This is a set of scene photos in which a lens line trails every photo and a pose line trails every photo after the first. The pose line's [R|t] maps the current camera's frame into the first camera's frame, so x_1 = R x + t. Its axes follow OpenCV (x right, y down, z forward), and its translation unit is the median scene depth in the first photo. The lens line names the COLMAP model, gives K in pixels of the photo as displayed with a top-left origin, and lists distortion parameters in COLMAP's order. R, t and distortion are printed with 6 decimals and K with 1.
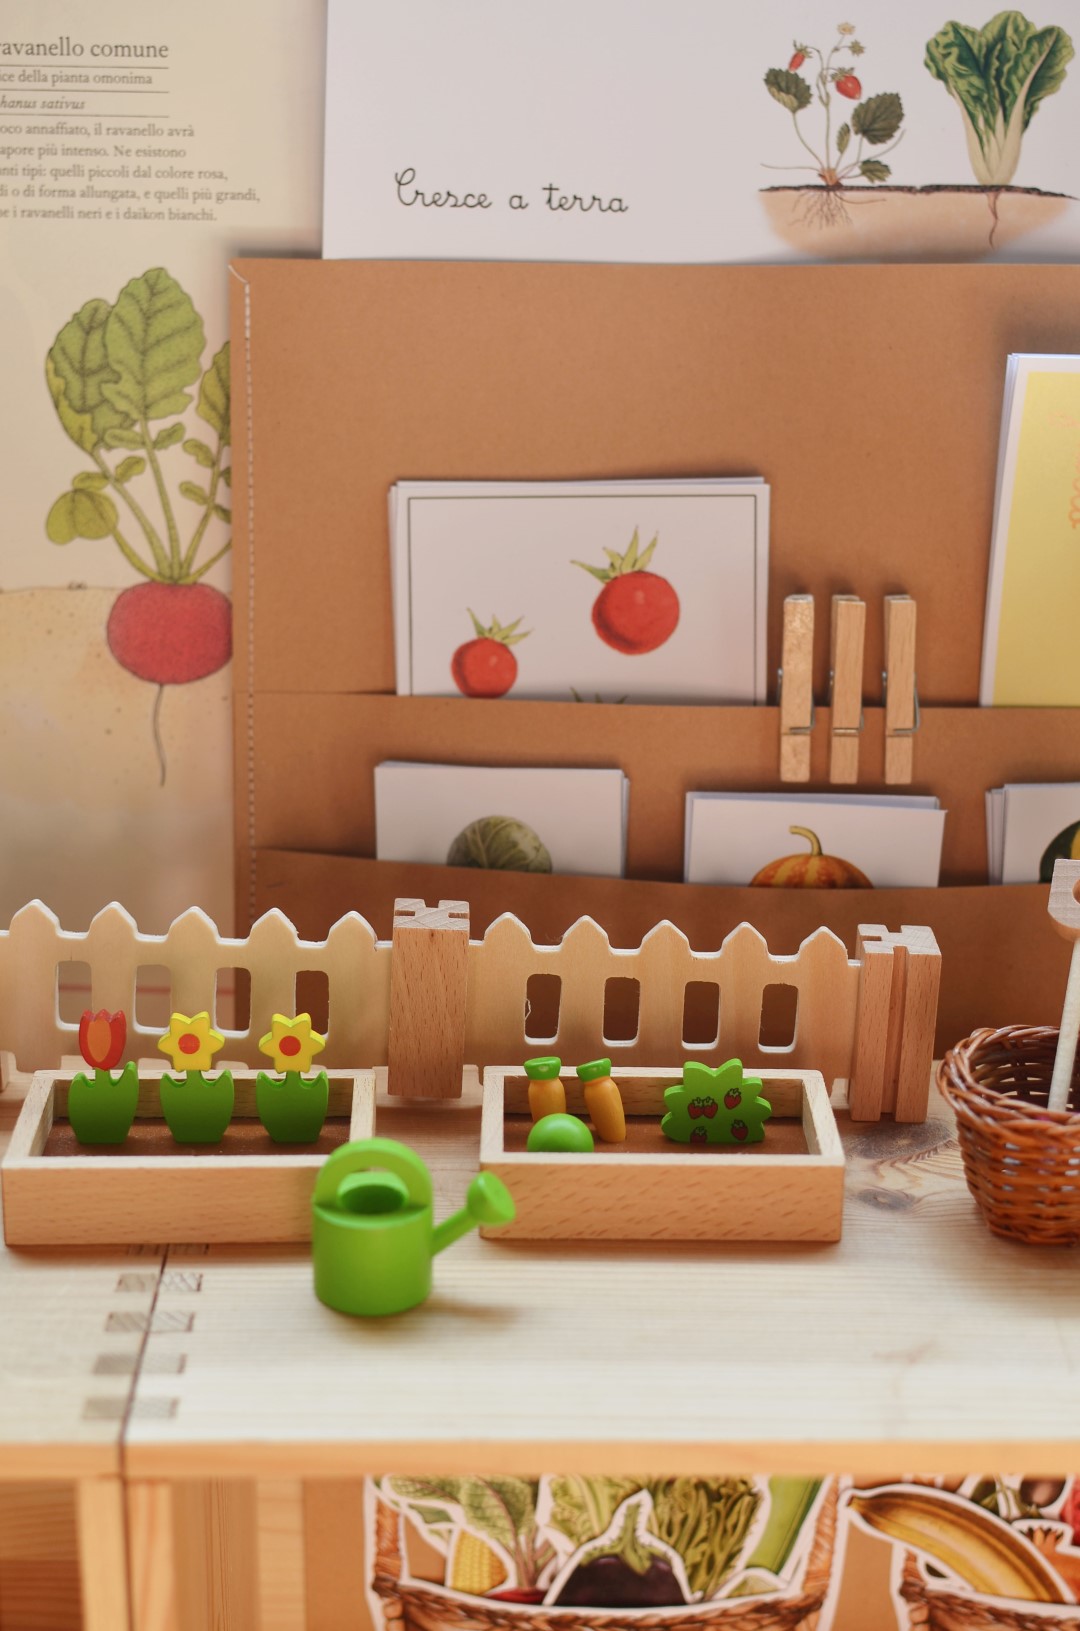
lens RADIAL K [[2759.9, 0, 539.9], [0, 2759.9, 814.0], [0, 0, 1]] dist [0.031996, 0.000000]
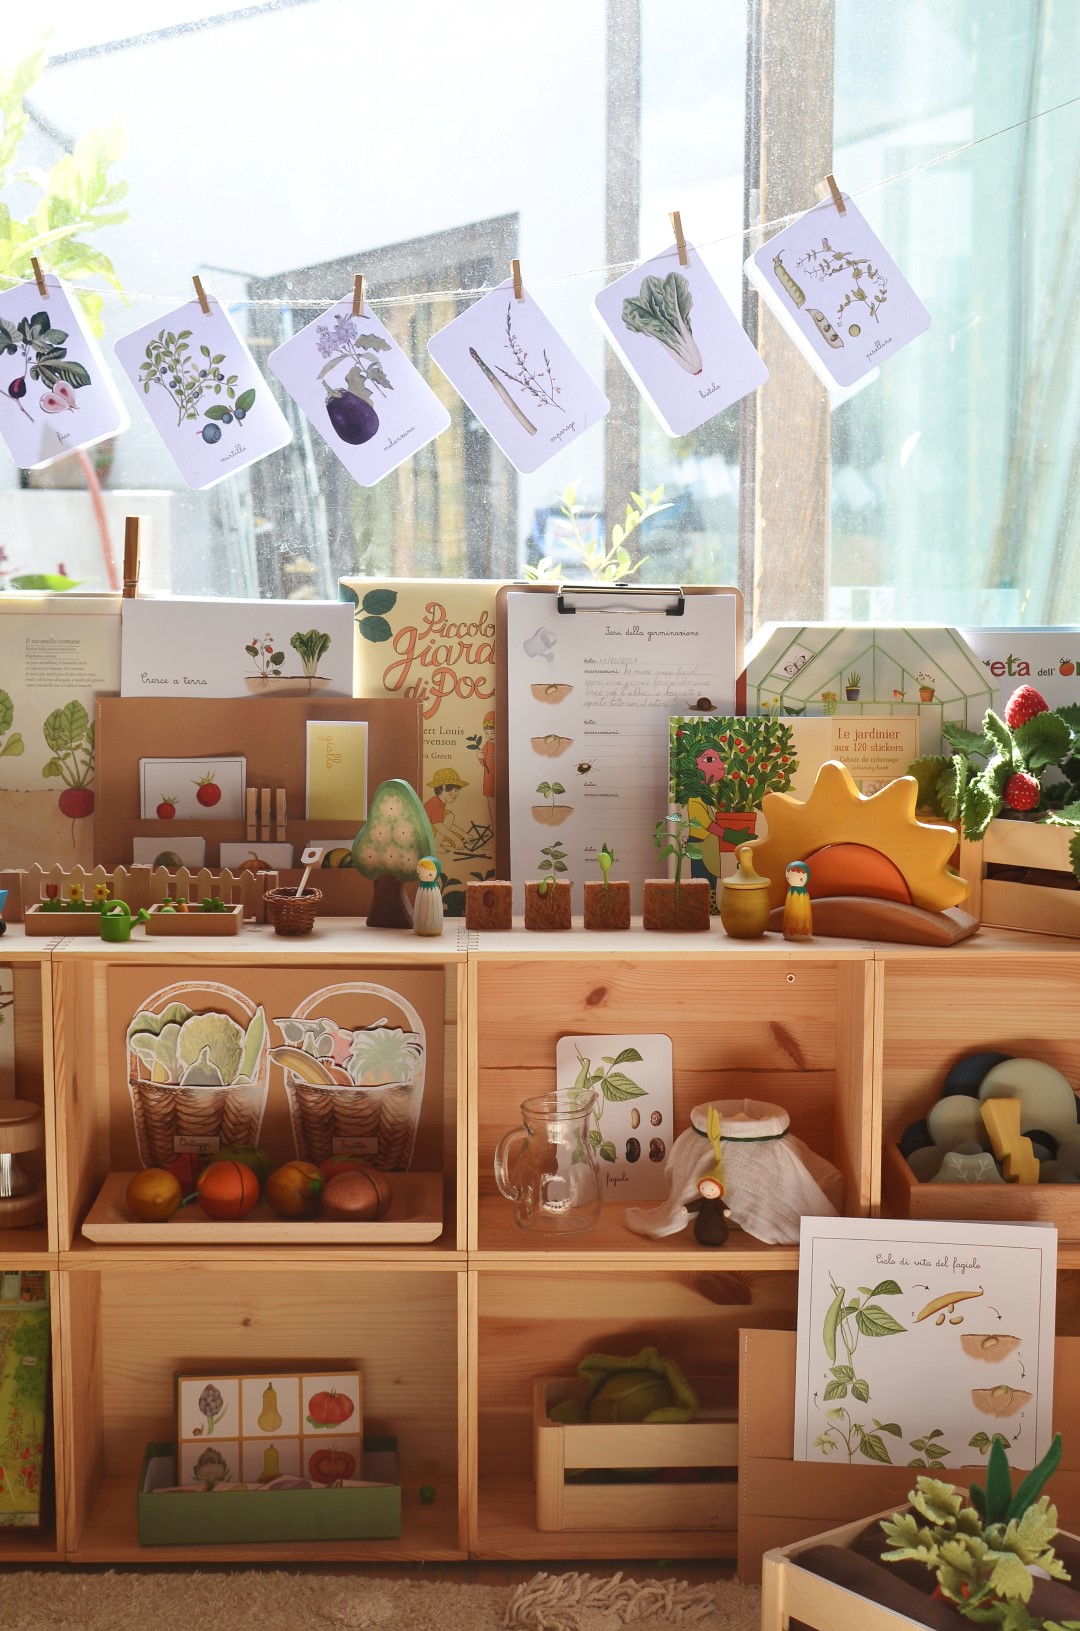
lens RADIAL K [[2759.9, 0, 539.0], [0, 2759.9, 816.3], [0, 0, 1]] dist [0.031996, 0.000000]
pose [[0.999971, -0.005227, -0.005489, 0.477440], [0.004049, 0.980574, -0.196108, 0.649869], [0.006407, 0.196080, 0.980567, -2.457843]]
